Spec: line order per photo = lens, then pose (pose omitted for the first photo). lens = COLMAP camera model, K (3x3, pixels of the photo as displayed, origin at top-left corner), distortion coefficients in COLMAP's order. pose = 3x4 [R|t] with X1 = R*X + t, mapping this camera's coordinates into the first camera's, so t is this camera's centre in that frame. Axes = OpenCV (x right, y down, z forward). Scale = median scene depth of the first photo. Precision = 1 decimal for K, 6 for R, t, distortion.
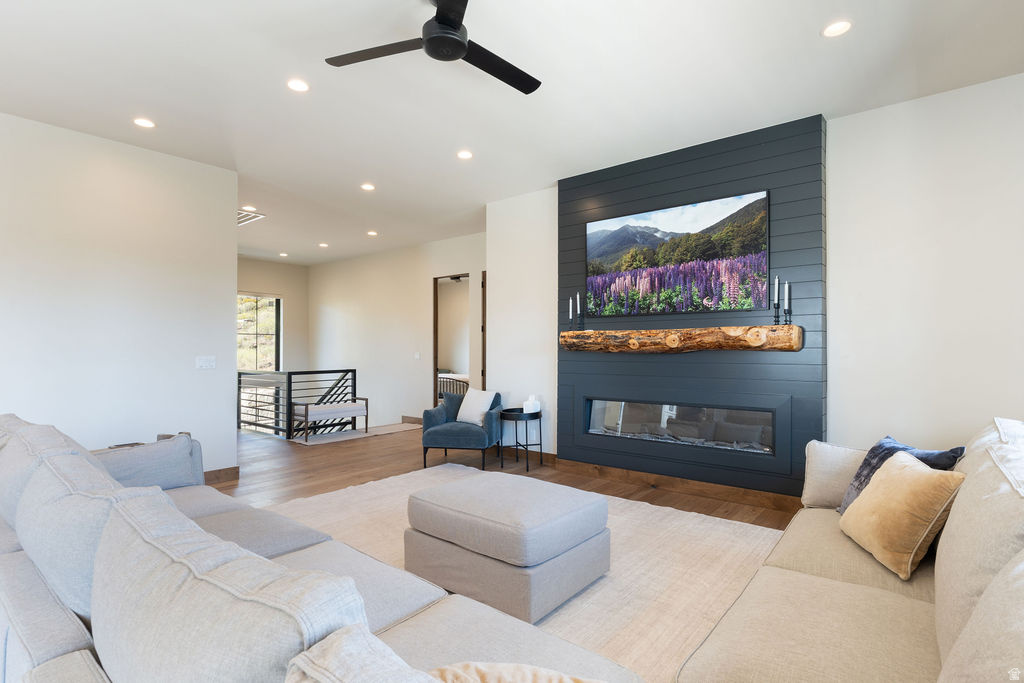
lens RADIAL K [[509.1, 0, 512.0], [0, 509.1, 341.5], [0, 0, 1]] dist [-0.003690, -0.000494]
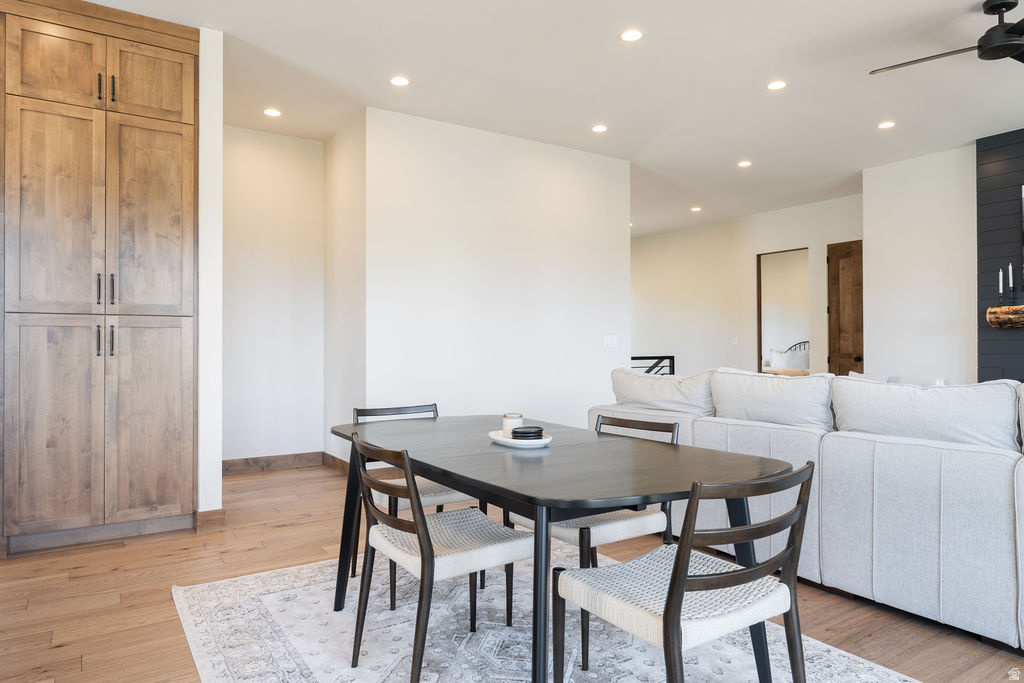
lens RADIAL K [[649.7, 0, 512.0], [0, 649.7, 341.5], [0, 0, 1]] dist [-0.000055, -0.000126]
pose [[0.954758, -0.002715, -0.297371, -0.396231], [0.005064, 0.999962, 0.007129, 0.030674], [0.297340, -0.008312, 0.954736, -0.381851]]
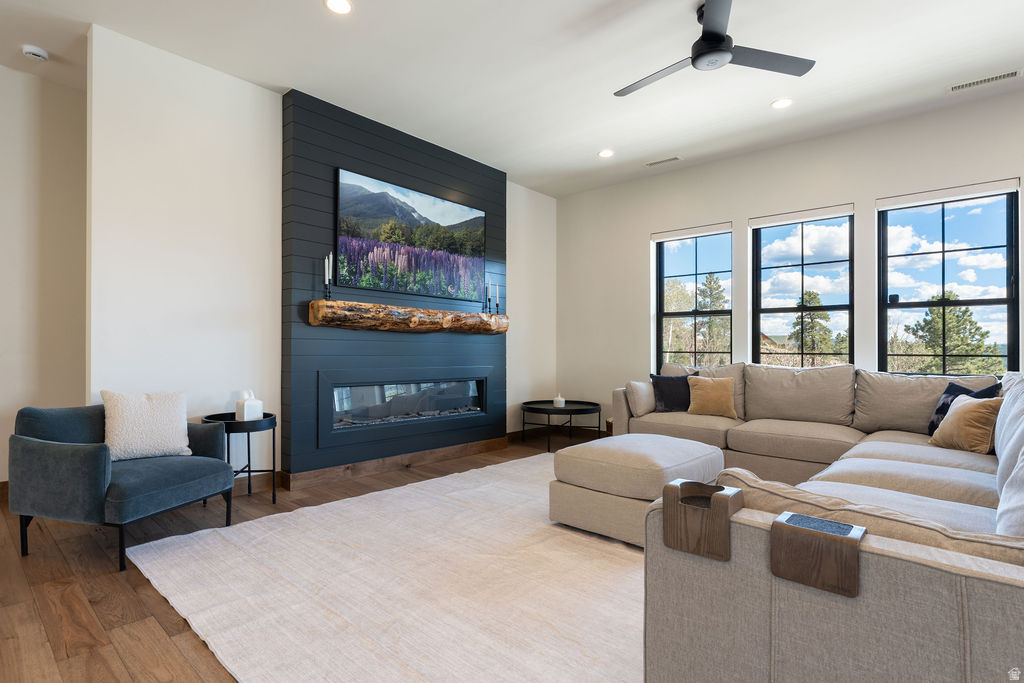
lens RADIAL K [[509.1, 0, 512.0], [0, 509.1, 341.5], [0, 0, 1]] dist [-0.003690, -0.000494]
pose [[0.047136, 0.019952, 0.998689, -0.686433], [-0.026382, 0.999477, -0.018722, 0.052590], [-0.998540, -0.025465, 0.047637, 0.730683]]
